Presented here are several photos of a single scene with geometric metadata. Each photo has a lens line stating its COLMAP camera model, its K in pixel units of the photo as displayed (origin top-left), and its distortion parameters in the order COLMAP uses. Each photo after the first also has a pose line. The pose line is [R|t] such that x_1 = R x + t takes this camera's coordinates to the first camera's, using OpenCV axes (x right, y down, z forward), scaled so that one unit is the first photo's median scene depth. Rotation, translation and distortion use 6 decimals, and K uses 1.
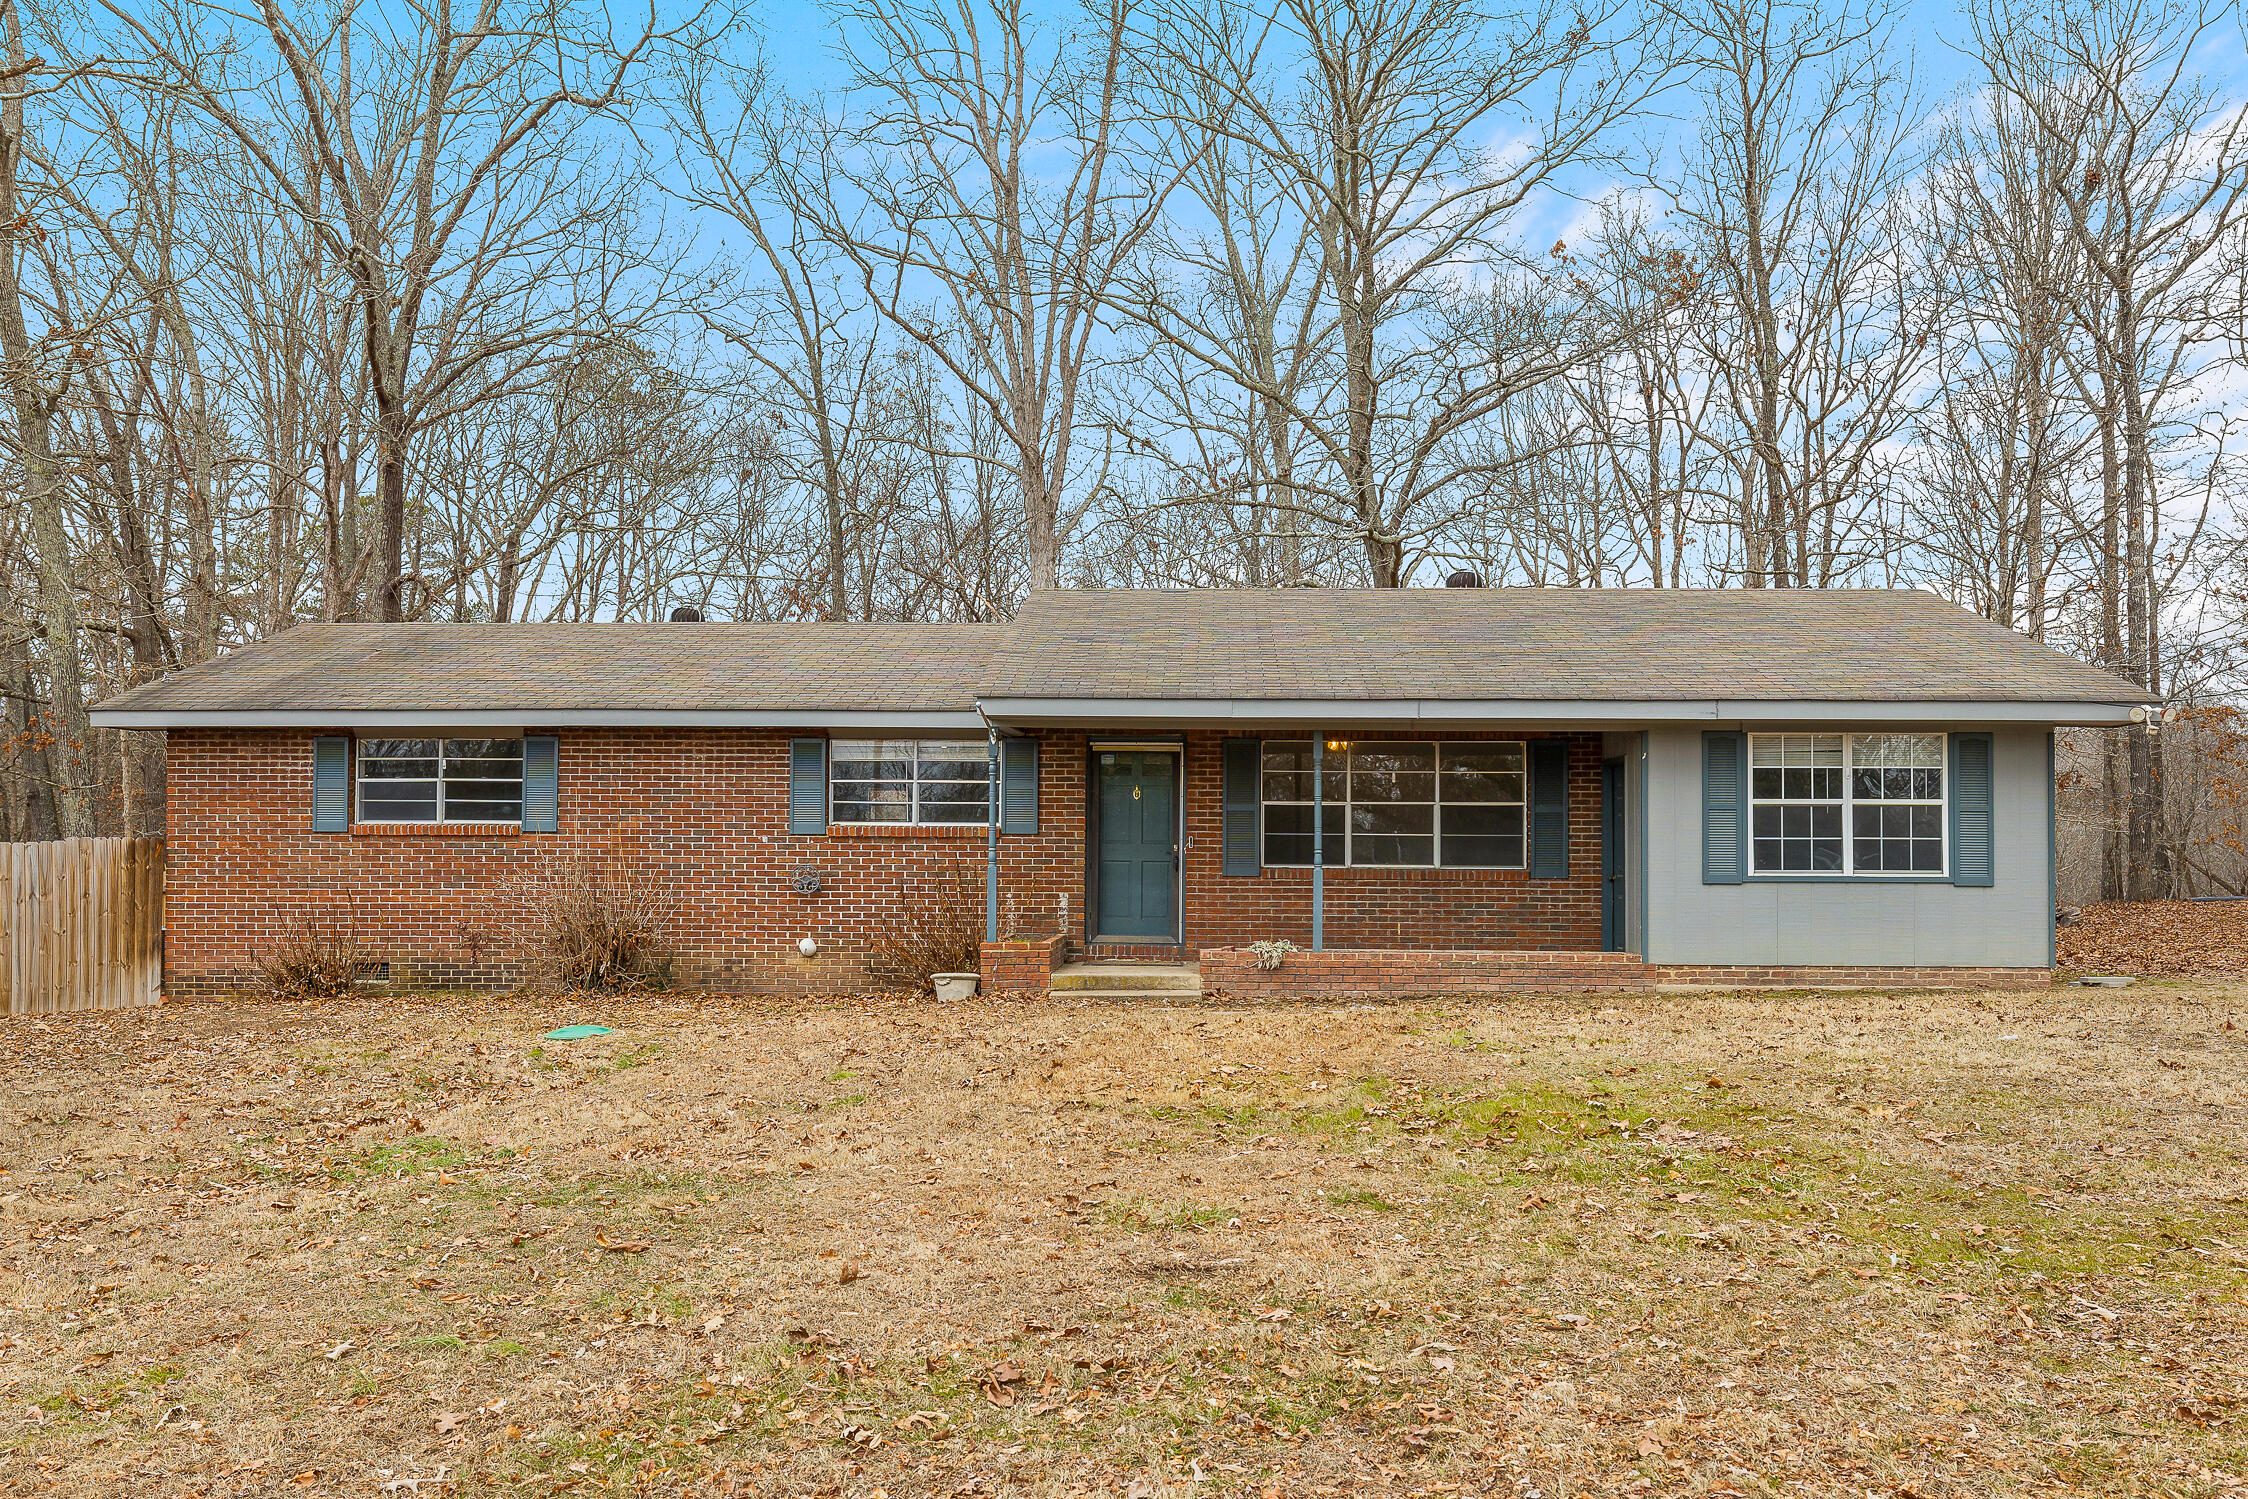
lens RADIAL K [[1825.6, 0, 1124.9], [0, 1825.6, 824.8], [0, 0, 1]] dist [-0.002874, -0.001318]
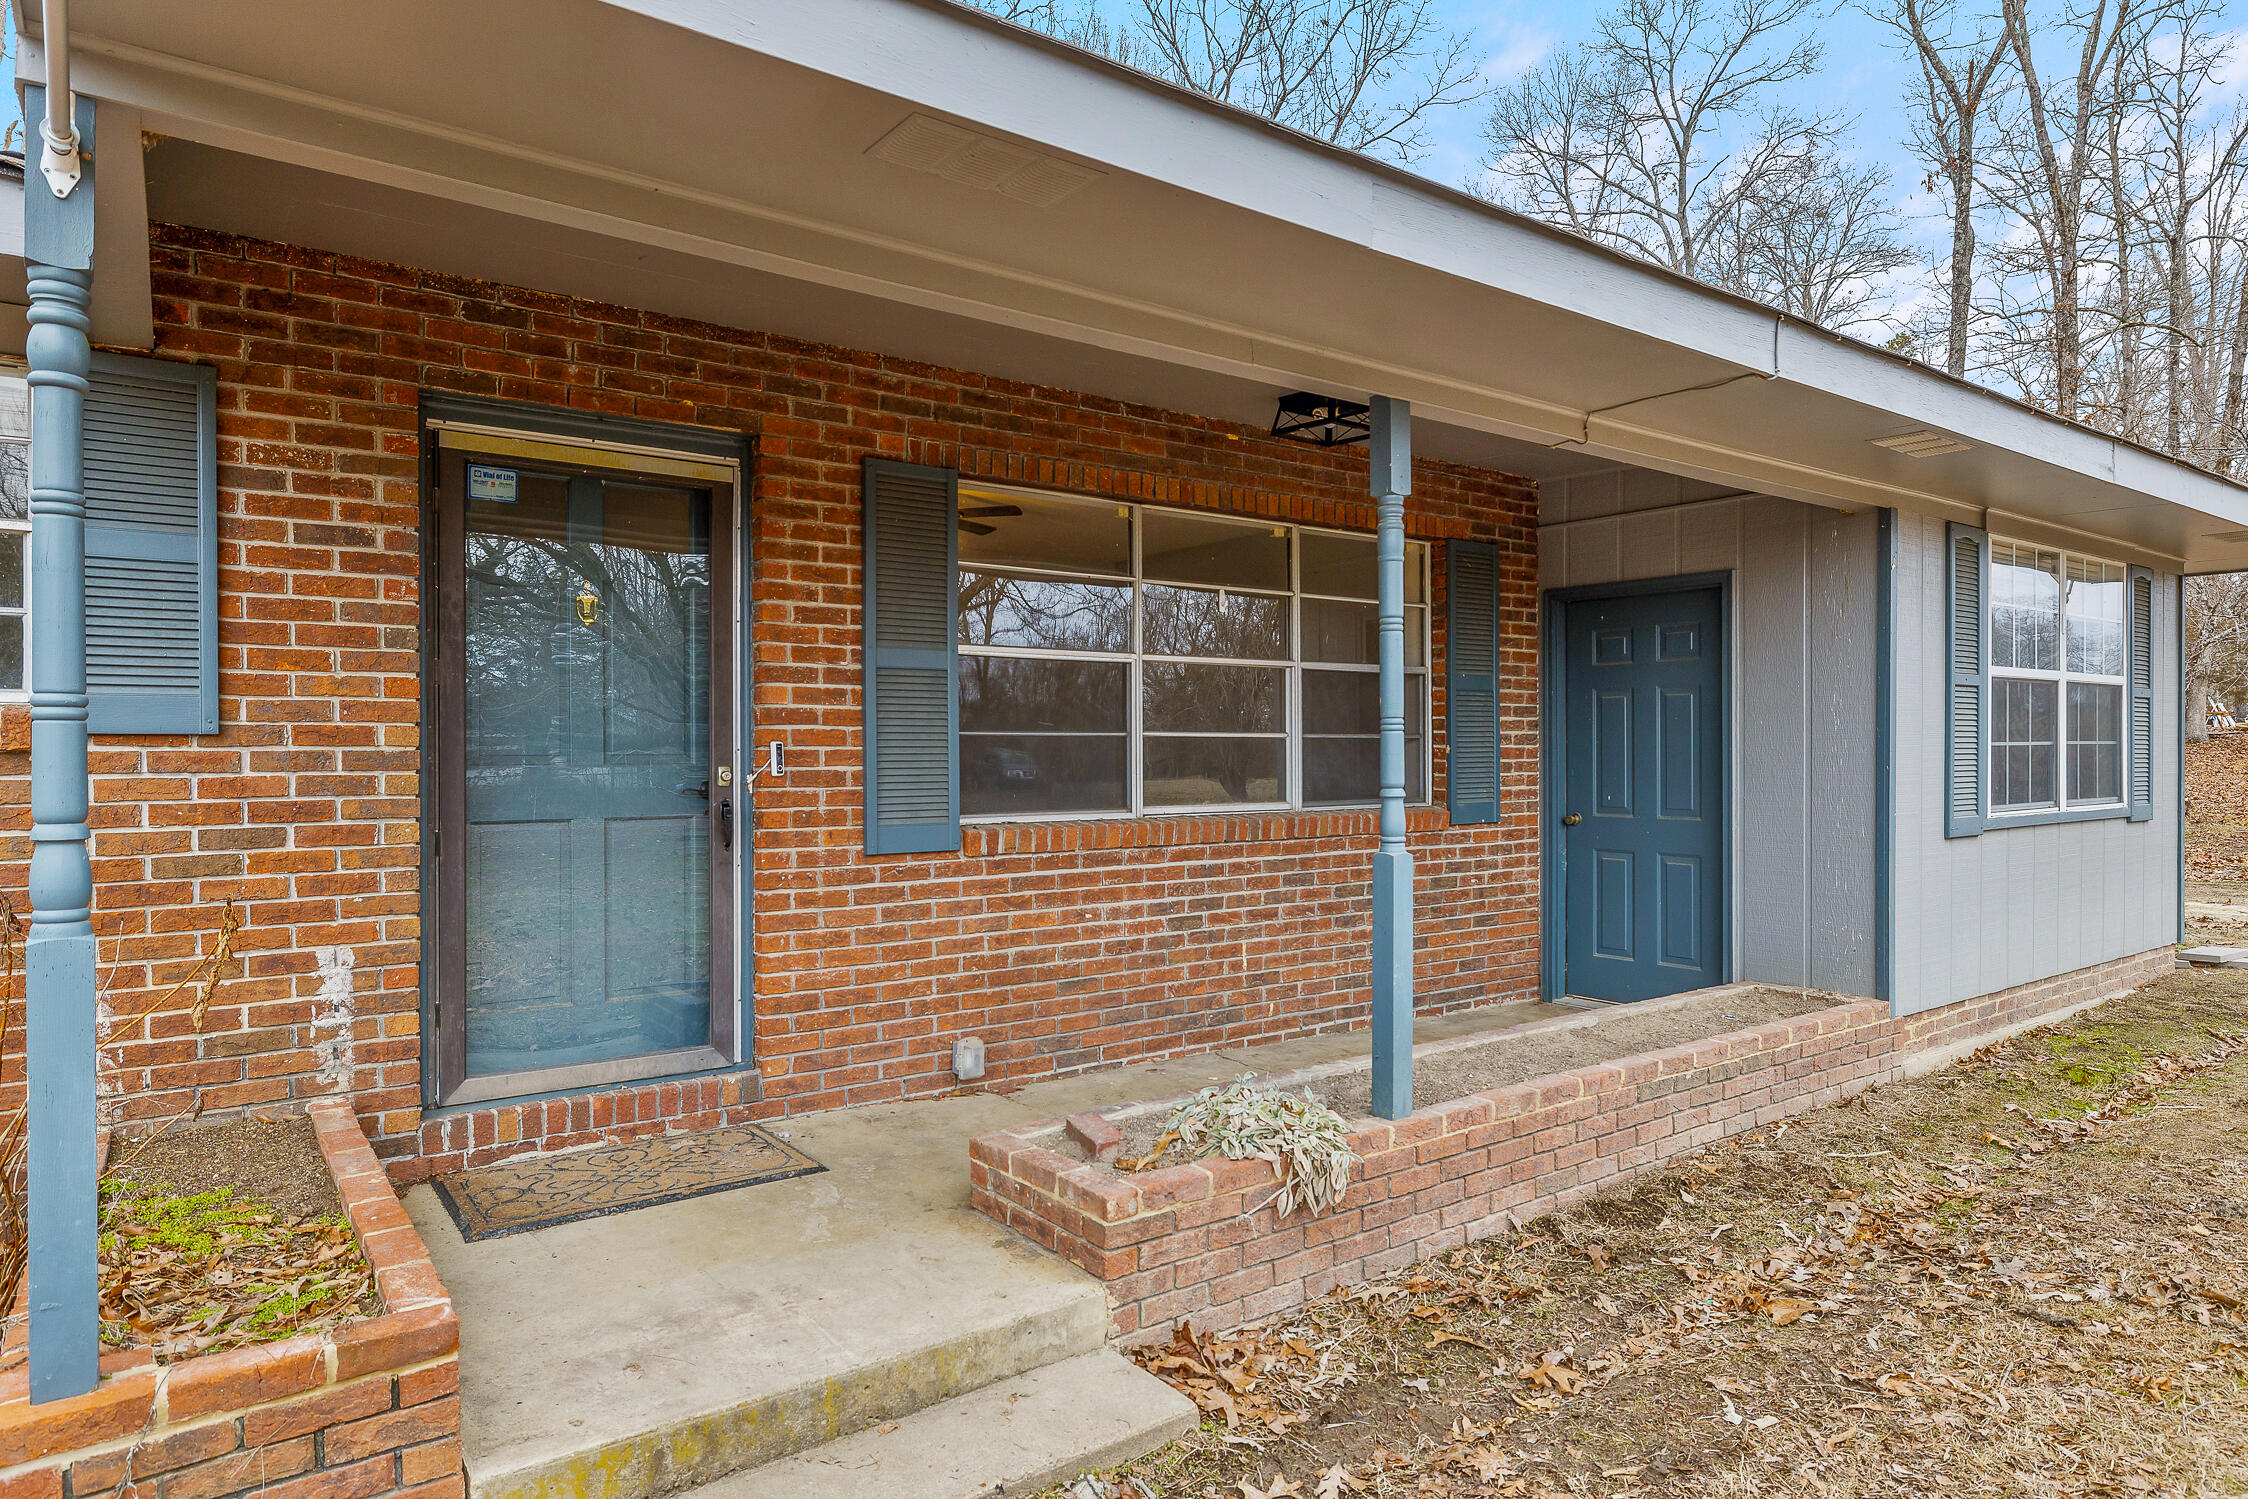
lens RADIAL K [[1336.9, 0, 1124.0], [0, 1336.9, 749.5], [0, 0, 1]] dist [-0.000035, 0.000043]
pose [[0.775935, -0.008608, 0.630755, -0.067894], [-0.007599, 0.999707, 0.022990, 0.001781], [-0.630768, -0.022632, 0.775642, 0.765770]]
